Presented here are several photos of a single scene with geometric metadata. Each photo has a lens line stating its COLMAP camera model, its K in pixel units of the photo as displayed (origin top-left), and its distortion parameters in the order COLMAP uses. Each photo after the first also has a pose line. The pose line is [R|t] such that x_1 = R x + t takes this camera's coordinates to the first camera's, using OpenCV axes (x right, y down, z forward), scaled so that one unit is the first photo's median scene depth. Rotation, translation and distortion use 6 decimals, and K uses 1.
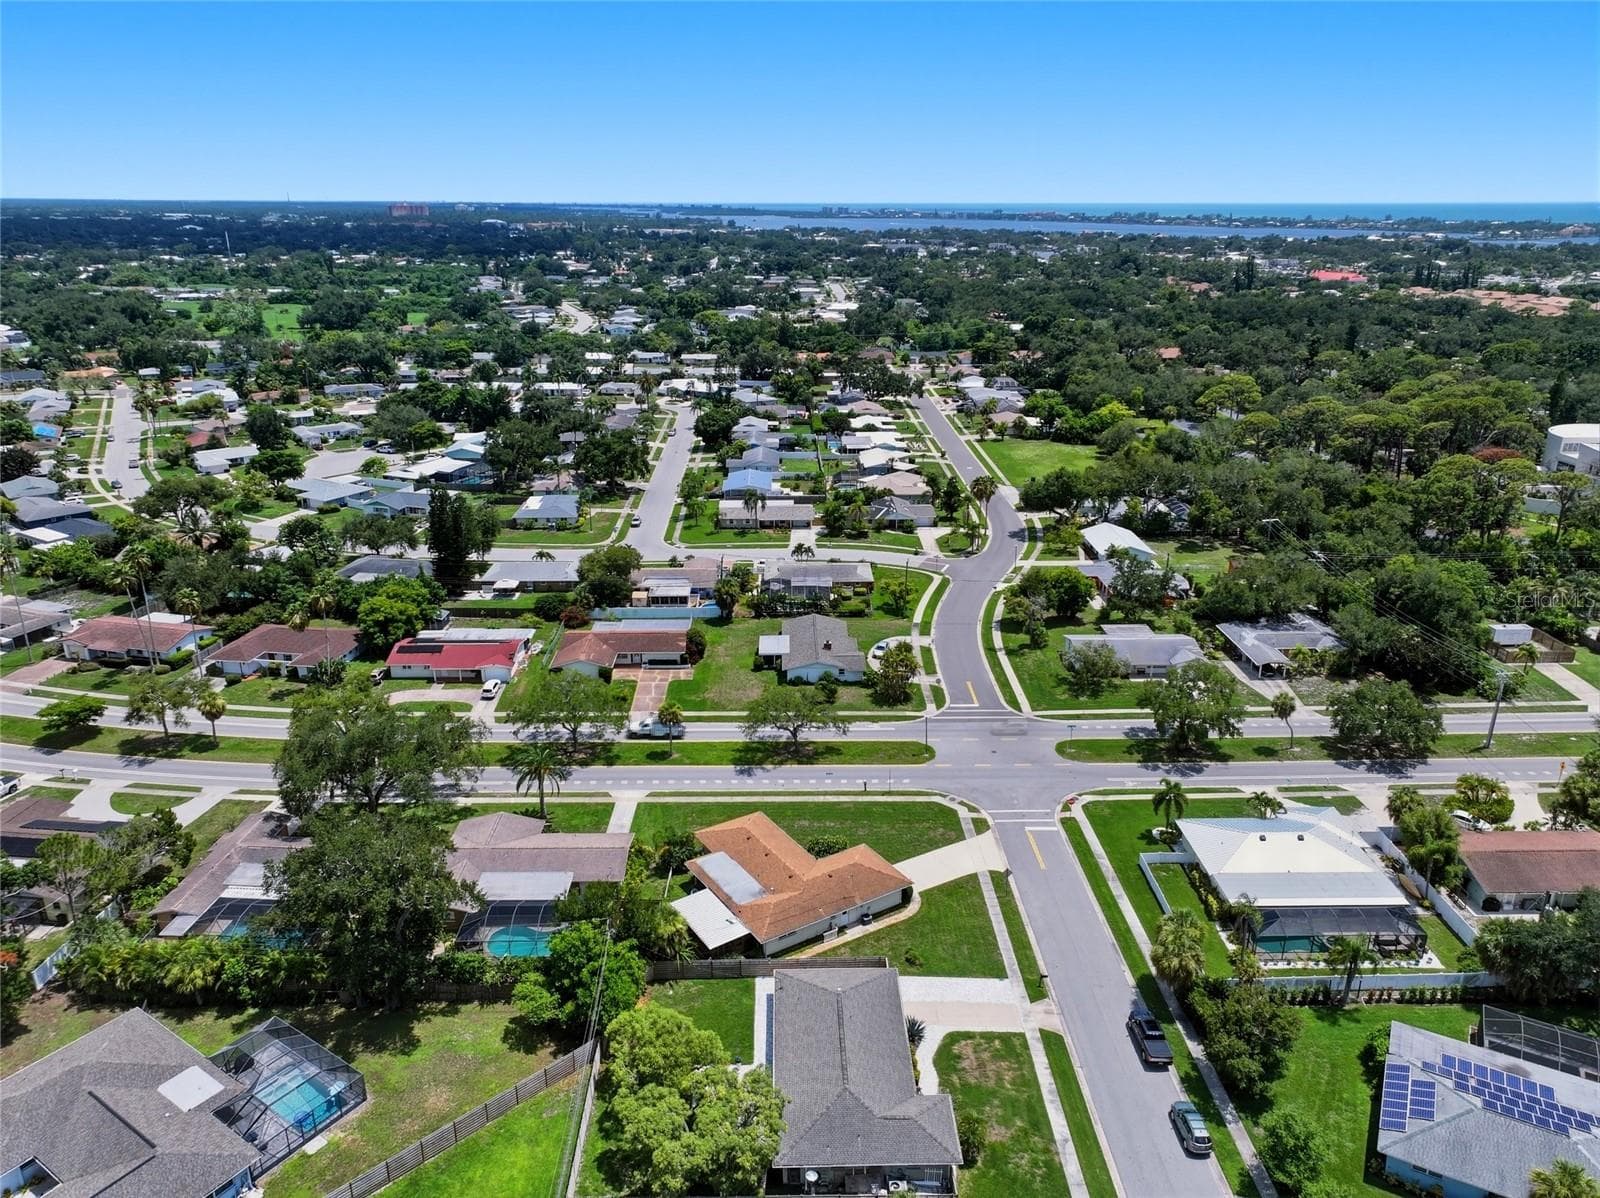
lens RADIAL K [[1120.3, 0, 801.4], [0, 1120.3, 599.9], [0, 0, 1]] dist [0.002395, 0.007196]
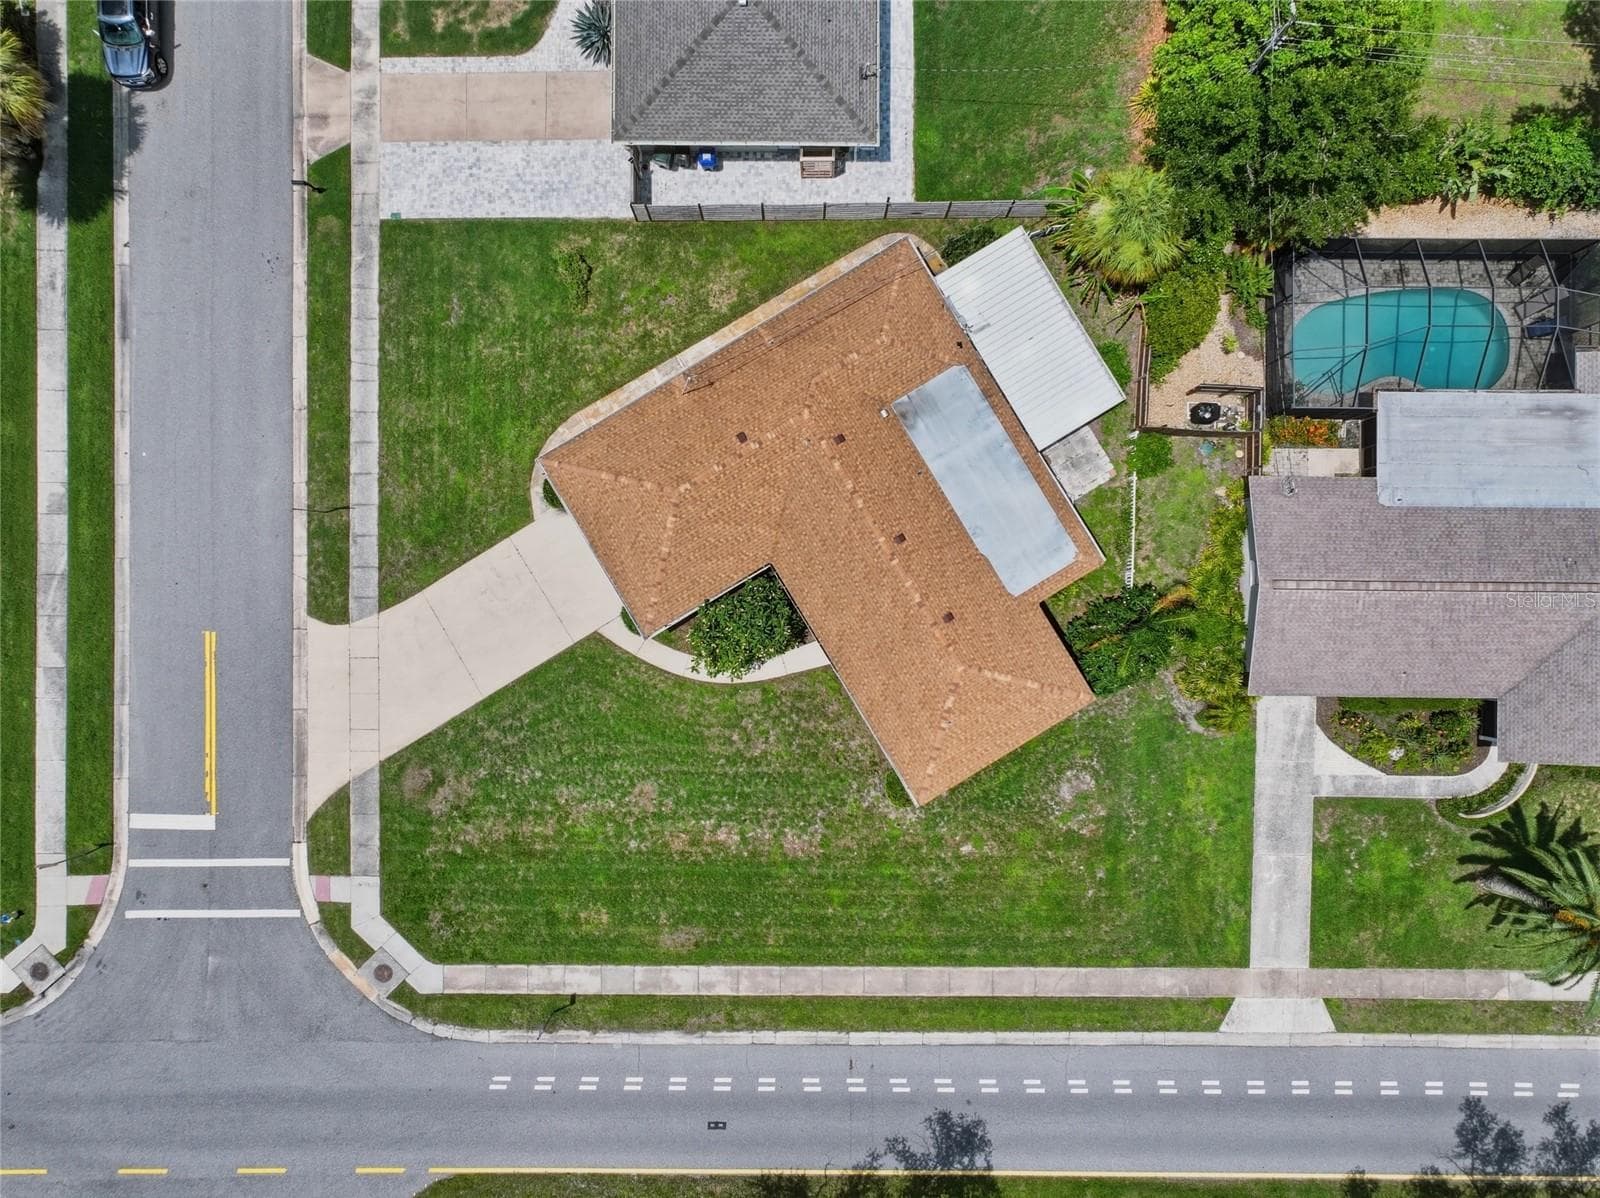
lens RADIAL K [[1120.3, 0, 793.3], [0, 1120.3, 597.5], [0, 0, 1]] dist [0.002395, 0.007196]
pose [[-0.999745, -0.022047, -0.004895, 0.007889], [0.002592, -0.327328, 0.944907, -0.144370], [-0.022434, 0.944653, 0.327302, 0.886151]]
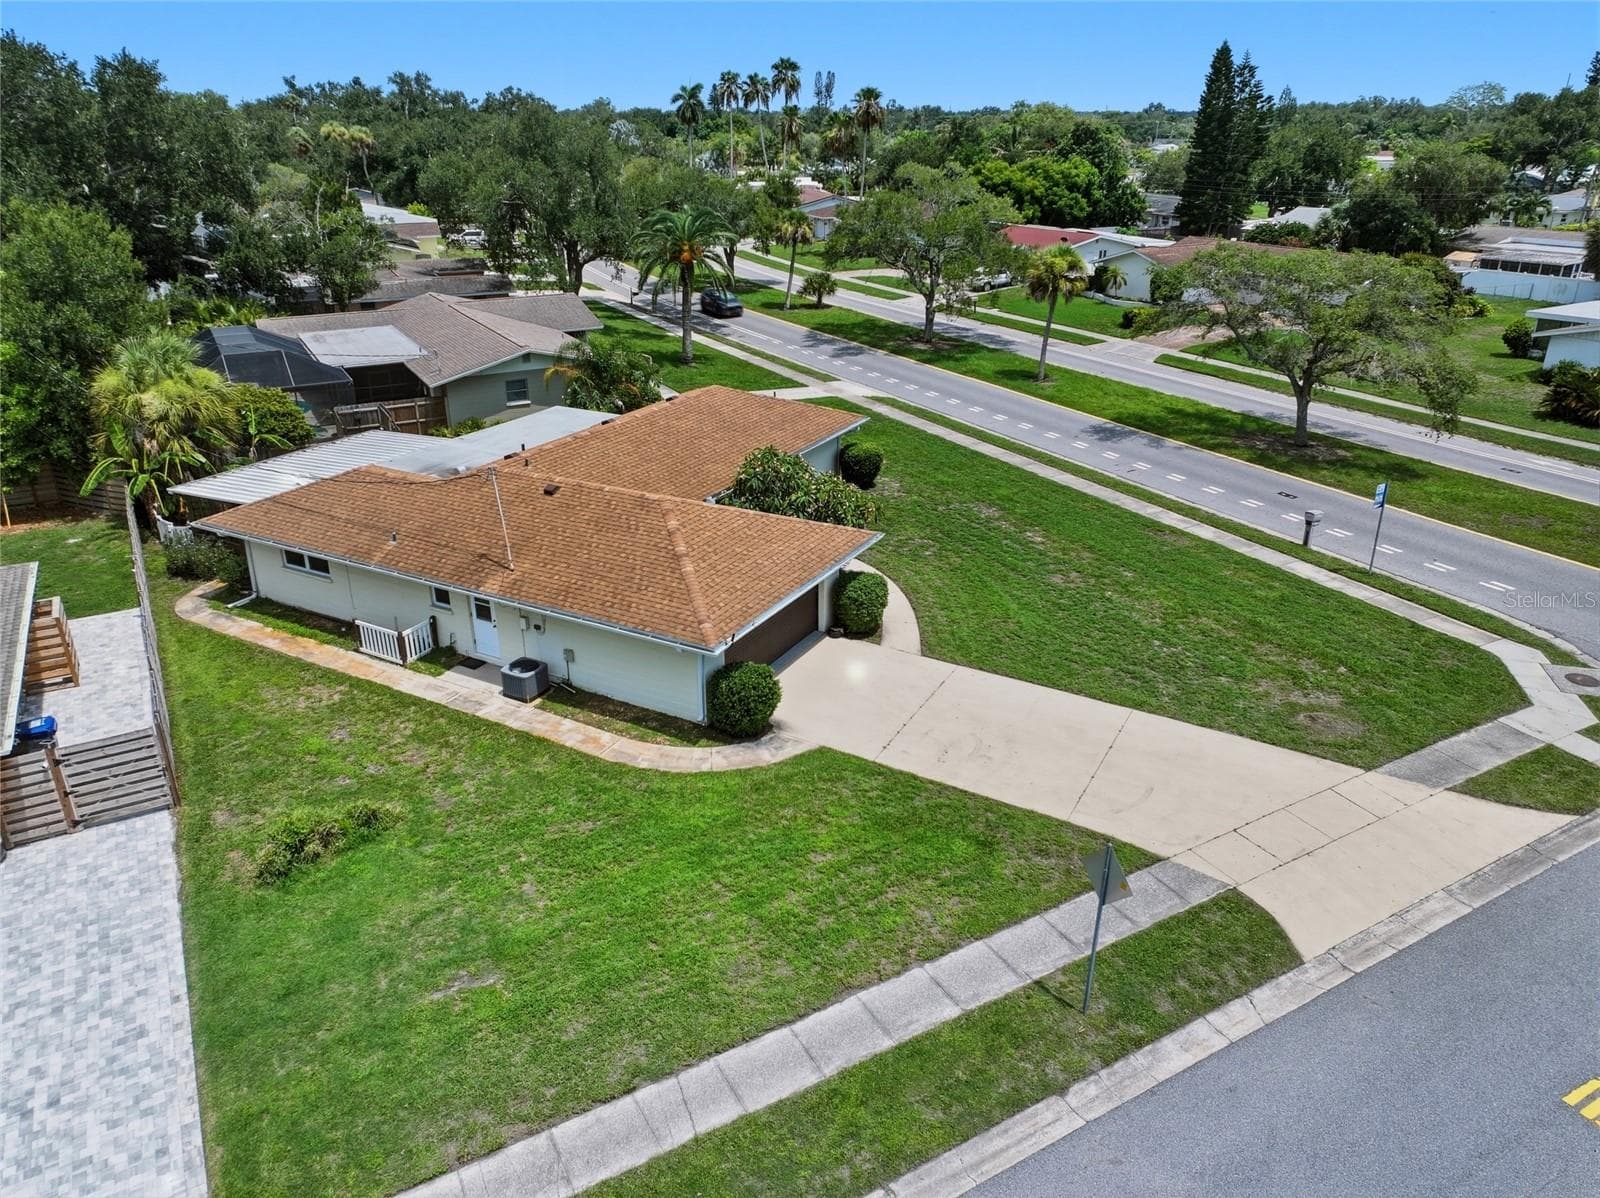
lens RADIAL K [[1120.3, 0, 802.8], [0, 1120.3, 597.2], [0, 0, 1]] dist [0.002395, 0.007196]
pose [[0.483288, 0.347348, -0.803606, 0.271036], [-0.294817, 0.928881, 0.224194, 0.183878], [0.824327, 0.128567, 0.551321, 0.868006]]
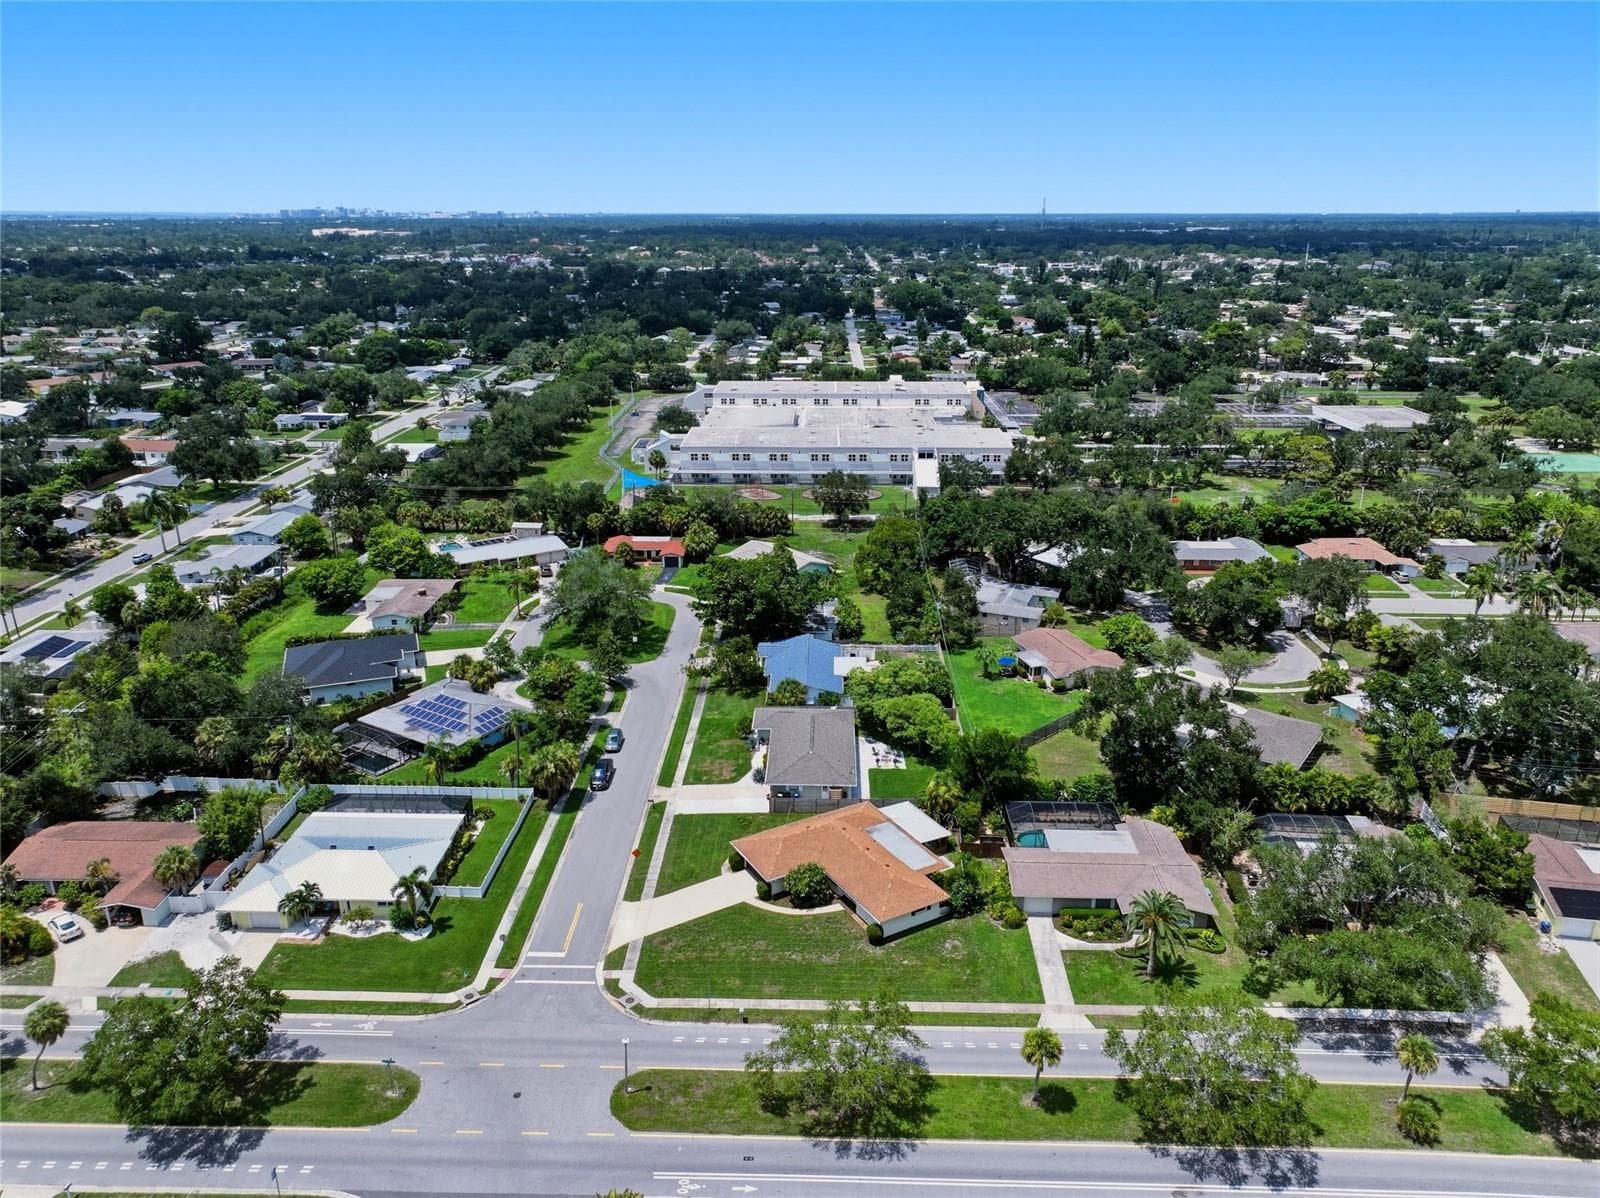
lens RADIAL K [[1120.3, 0, 799.2], [0, 1120.3, 603.7], [0, 0, 1]] dist [0.002395, 0.007196]
pose [[-0.998886, -0.014350, 0.044953, -0.011292], [0.017204, 0.776316, 0.630109, -0.587527], [-0.043940, 0.630181, -0.775204, 1.641187]]
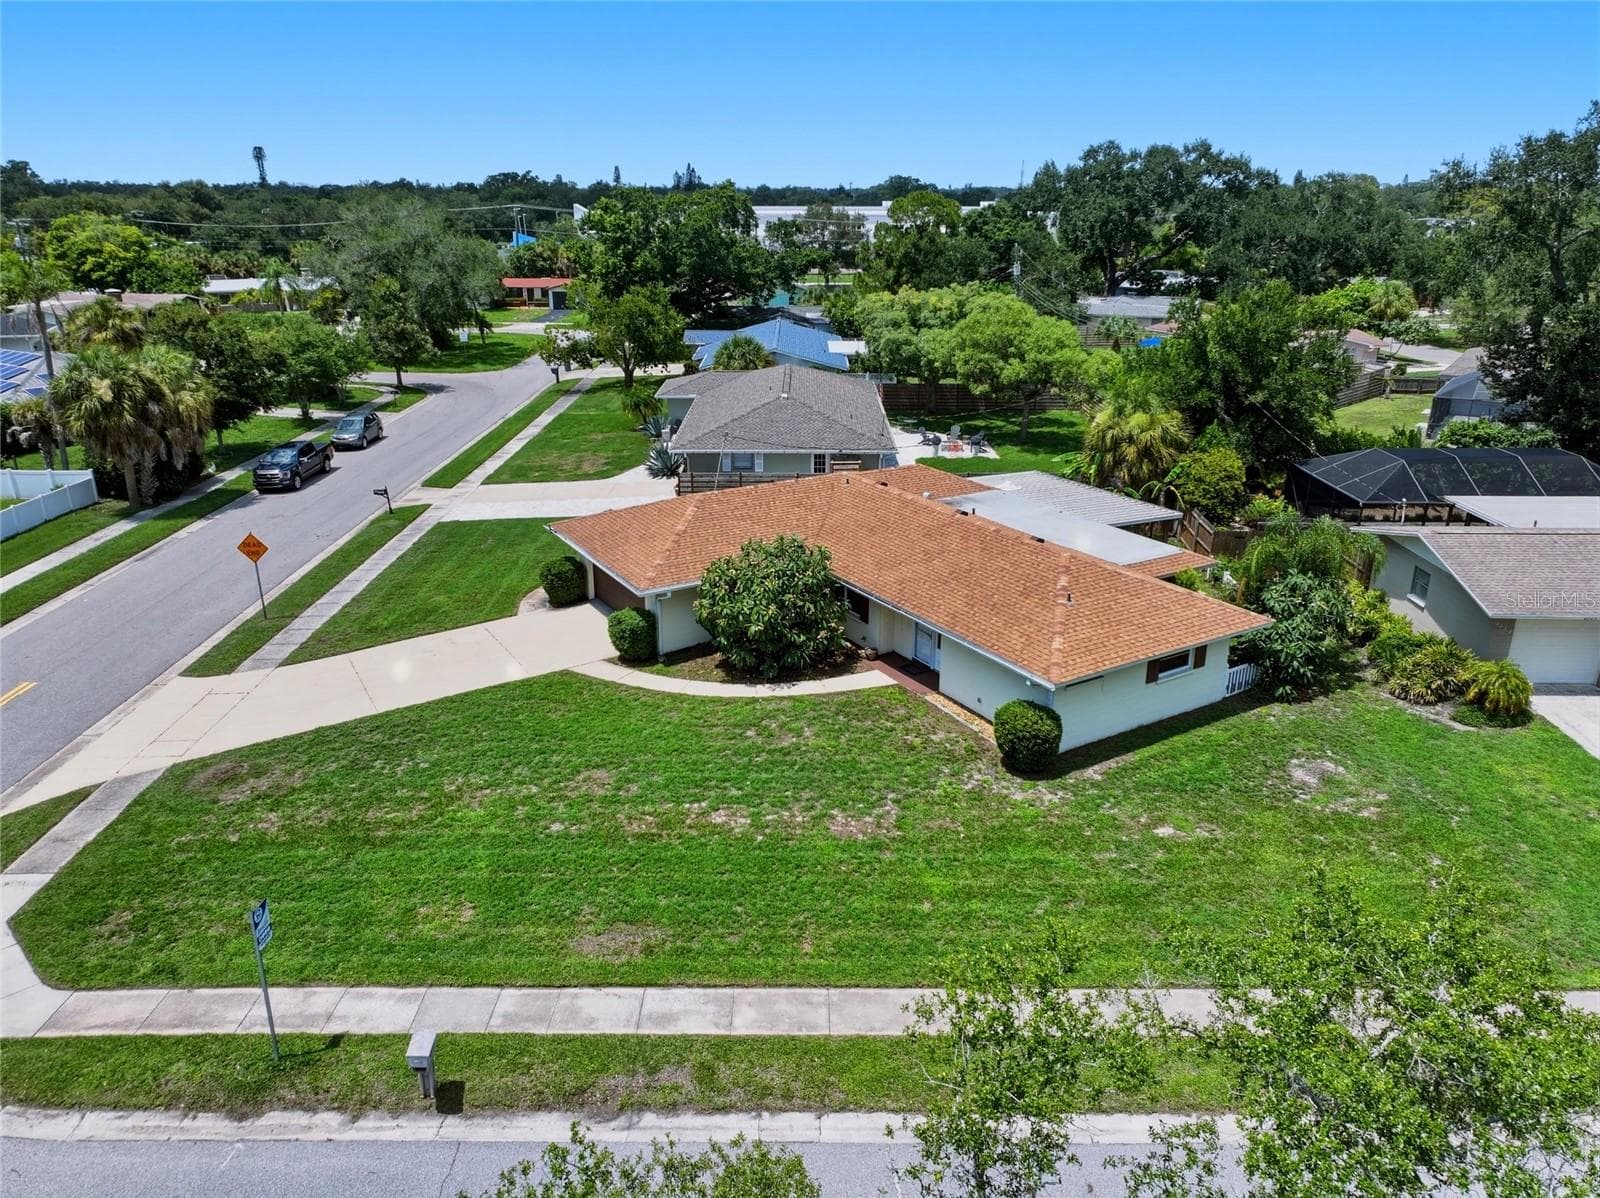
lens RADIAL K [[1120.3, 0, 801.8], [0, 1120.3, 596.9], [0, 0, 1]] dist [0.002395, 0.007196]
pose [[-0.999762, -0.009298, 0.019744, 0.009058], [0.005352, 0.772613, 0.634855, 0.037993], [-0.021157, 0.634809, -0.772379, 1.258668]]
